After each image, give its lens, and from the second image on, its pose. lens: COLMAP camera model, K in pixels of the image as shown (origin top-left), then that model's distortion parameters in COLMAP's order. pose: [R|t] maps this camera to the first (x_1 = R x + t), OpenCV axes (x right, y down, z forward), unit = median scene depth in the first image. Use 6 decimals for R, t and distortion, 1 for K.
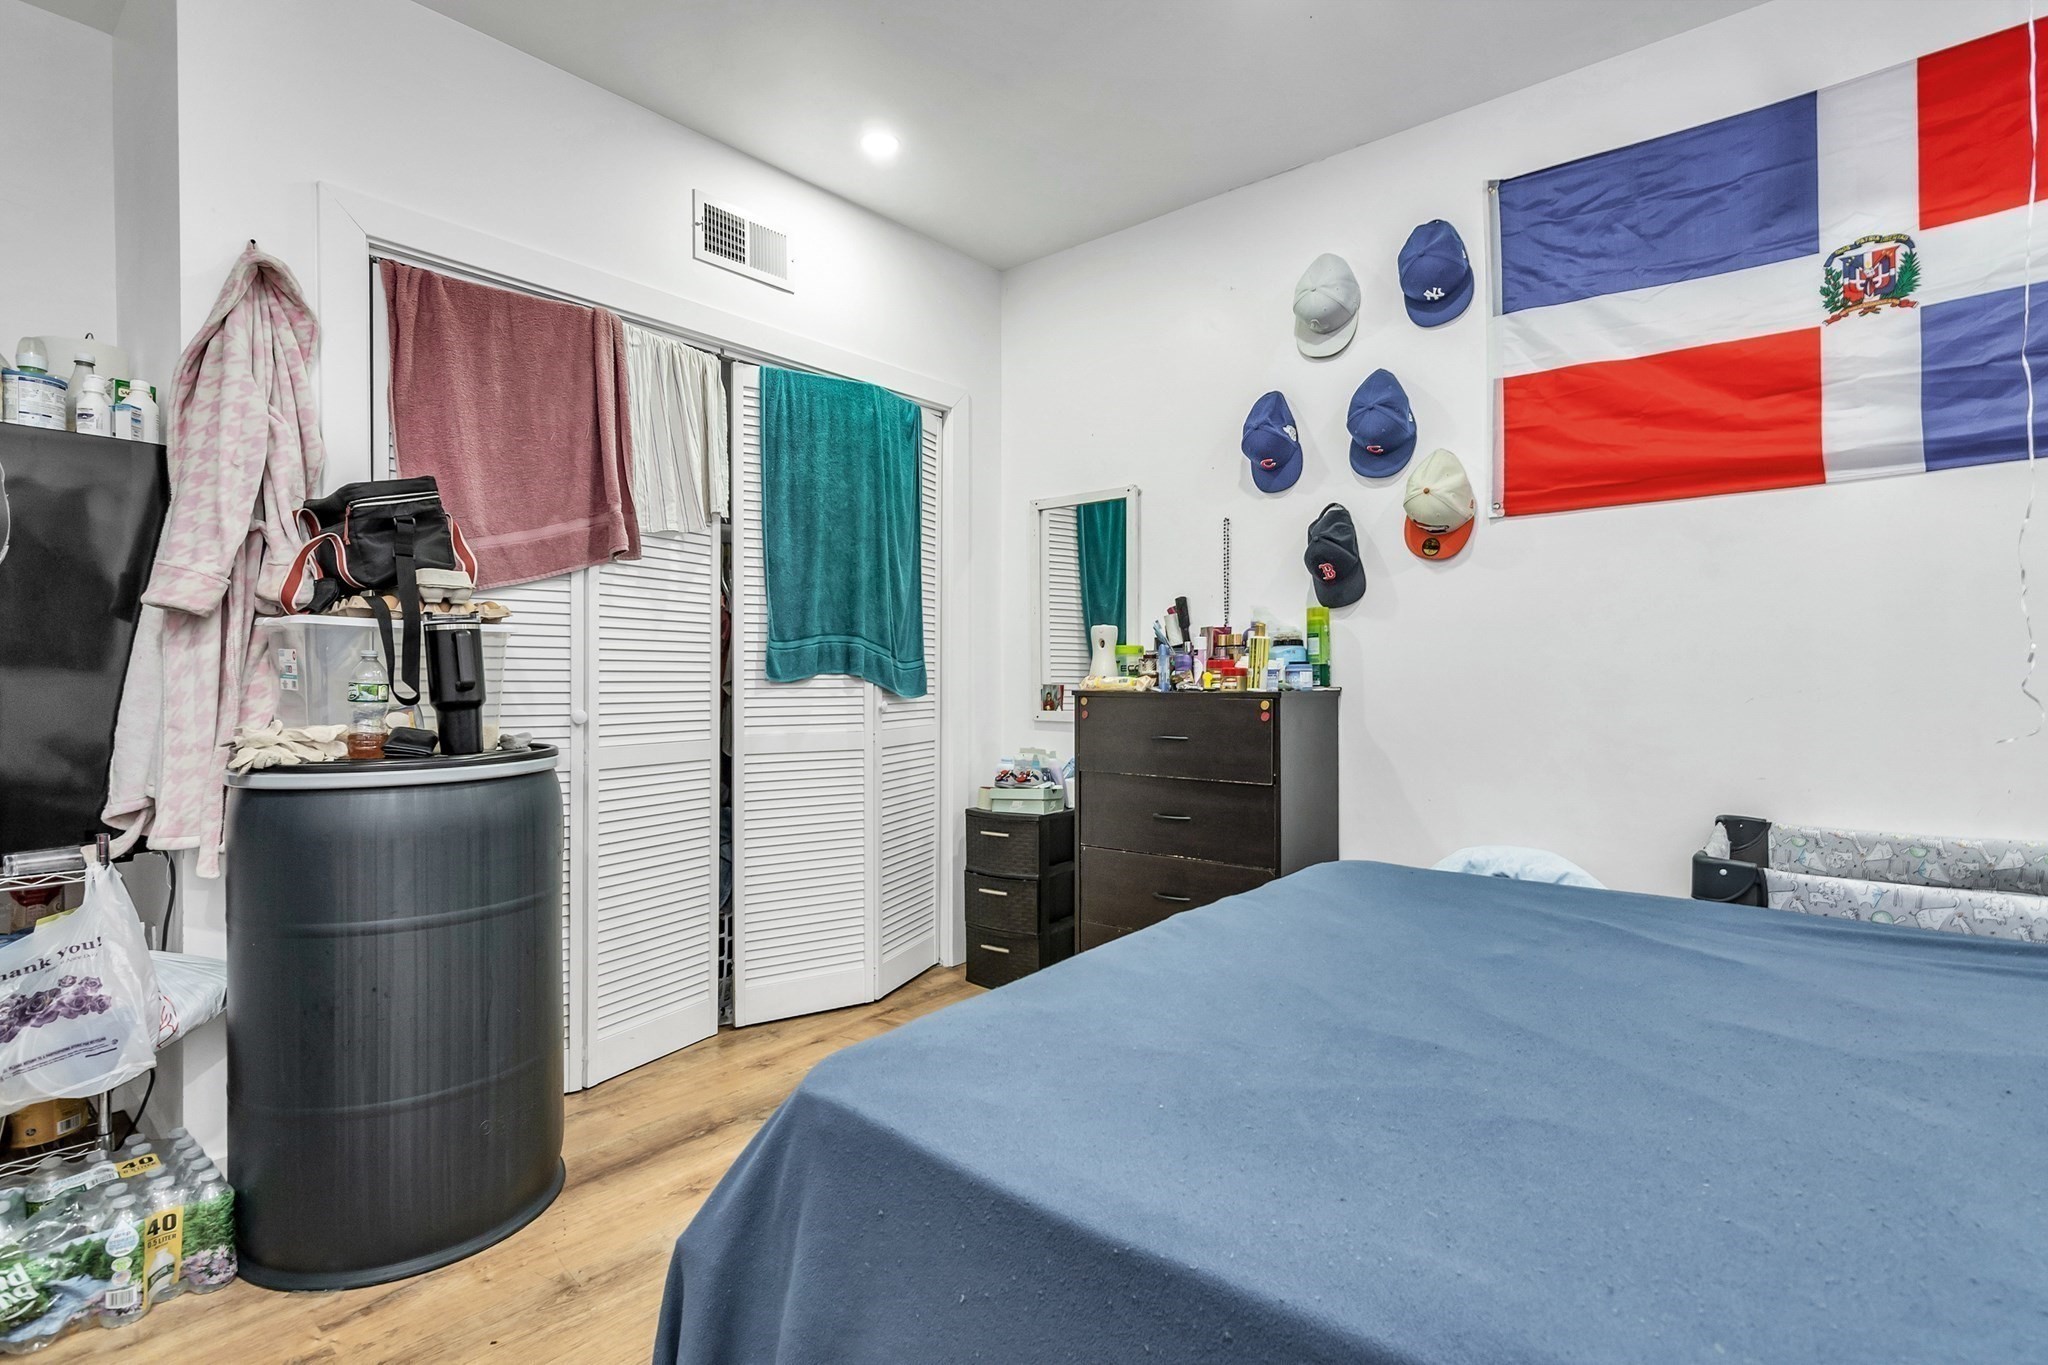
lens RADIAL K [[1001.7, 0, 1052.1], [0, 1001.7, 673.5], [0, 0, 1]] dist [-0.004214, 0.002558]
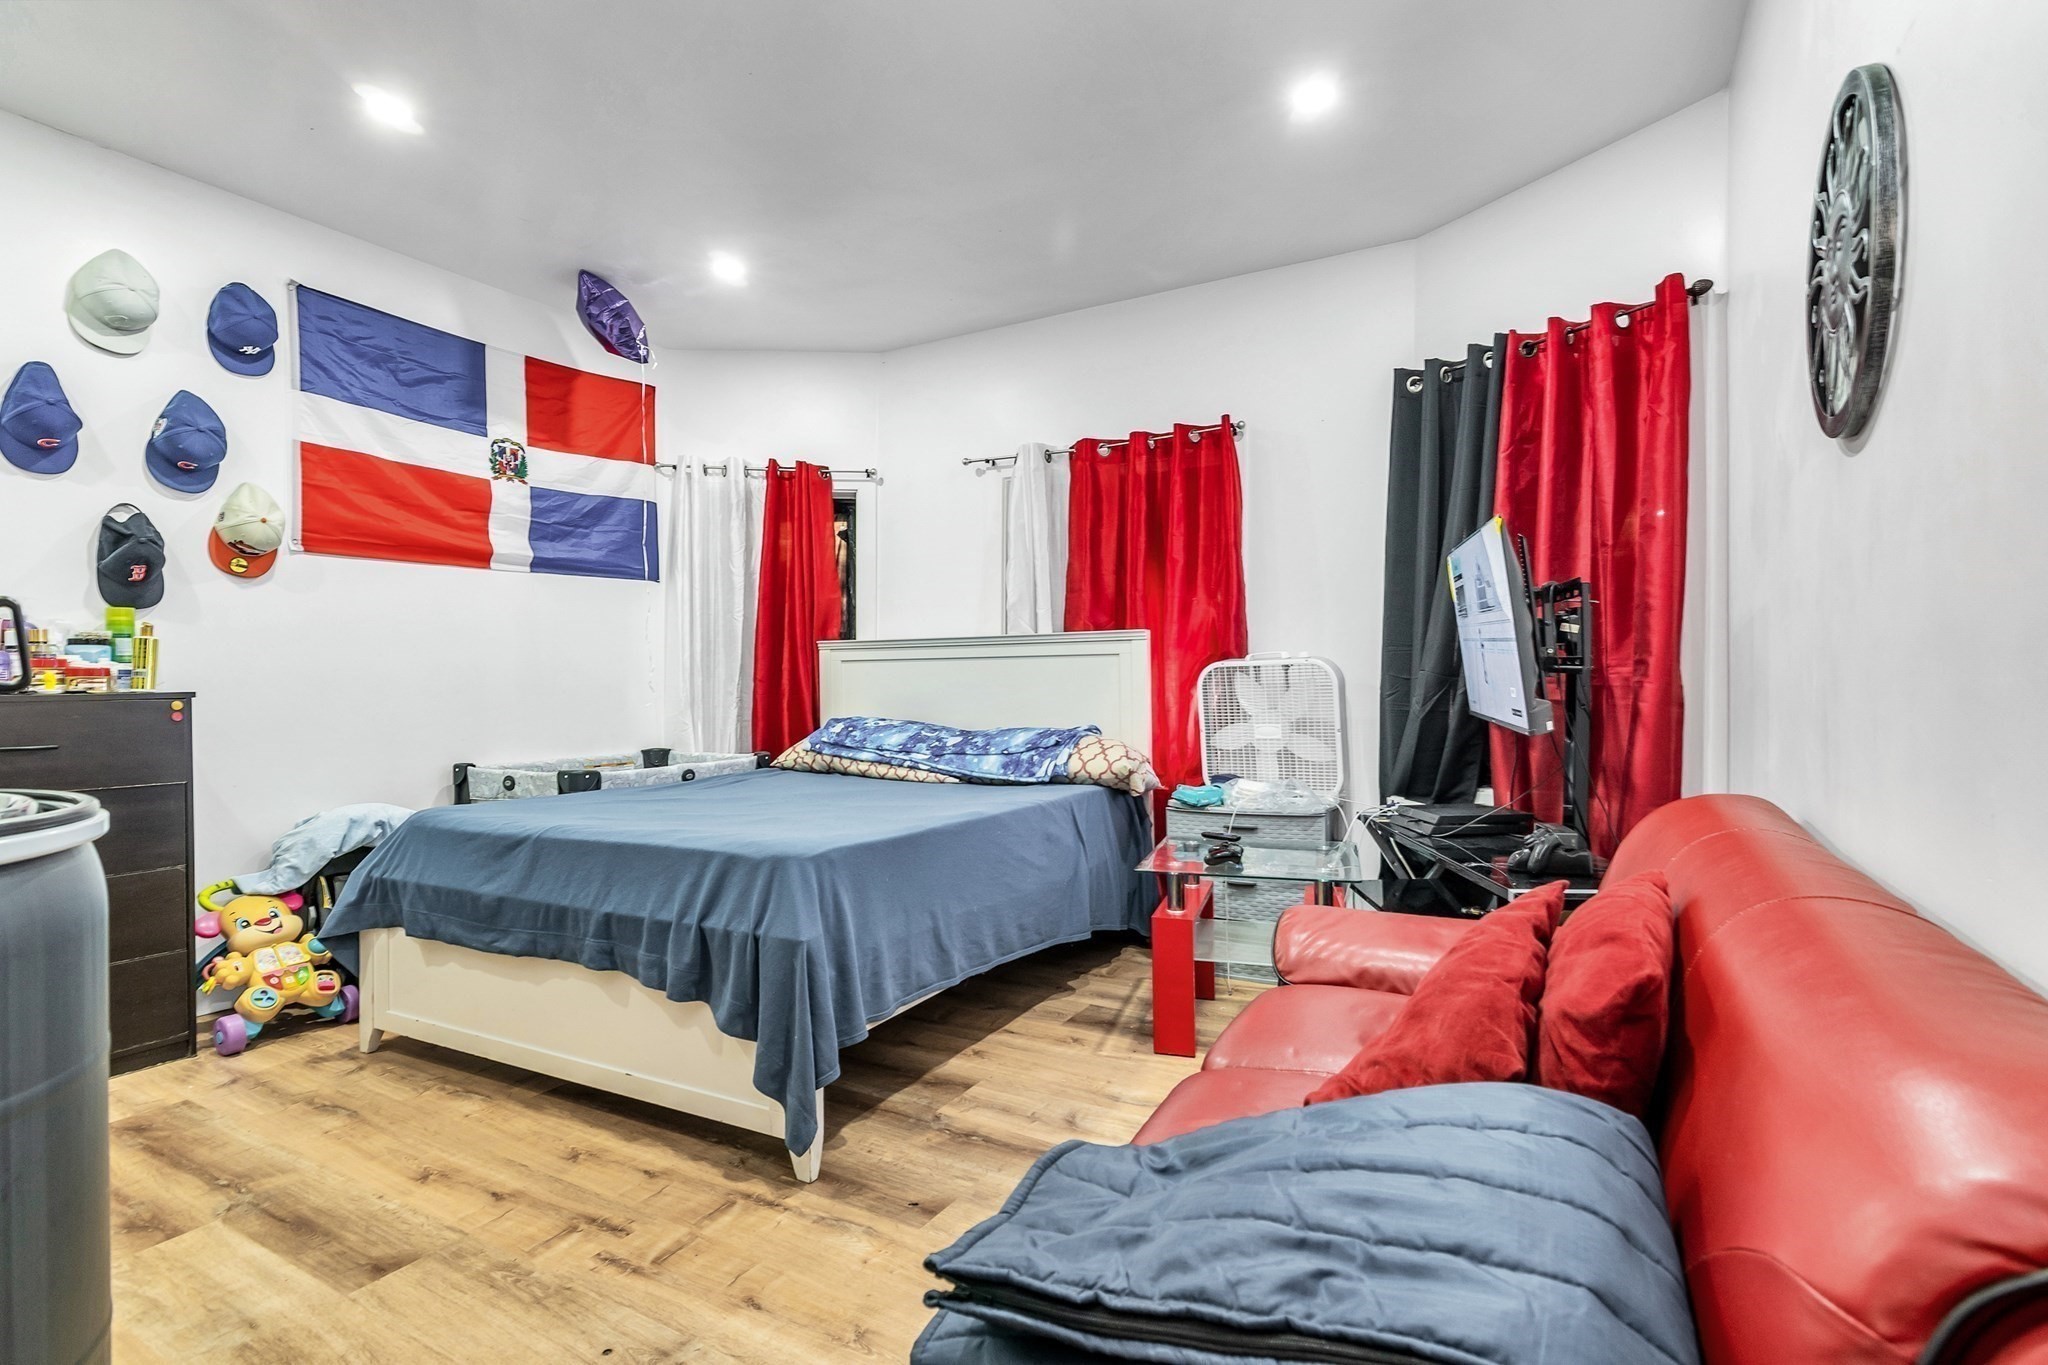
lens RADIAL K [[1013.5, 0, 1022.3], [0, 1013.5, 649.6], [0, 0, 1]] dist [-0.000901, 0.001291]
pose [[-0.193753, 0.034232, 0.980453, -1.105230], [0.004281, 0.999411, -0.034047, 0.015614], [-0.981041, -0.002399, -0.193785, 0.408985]]
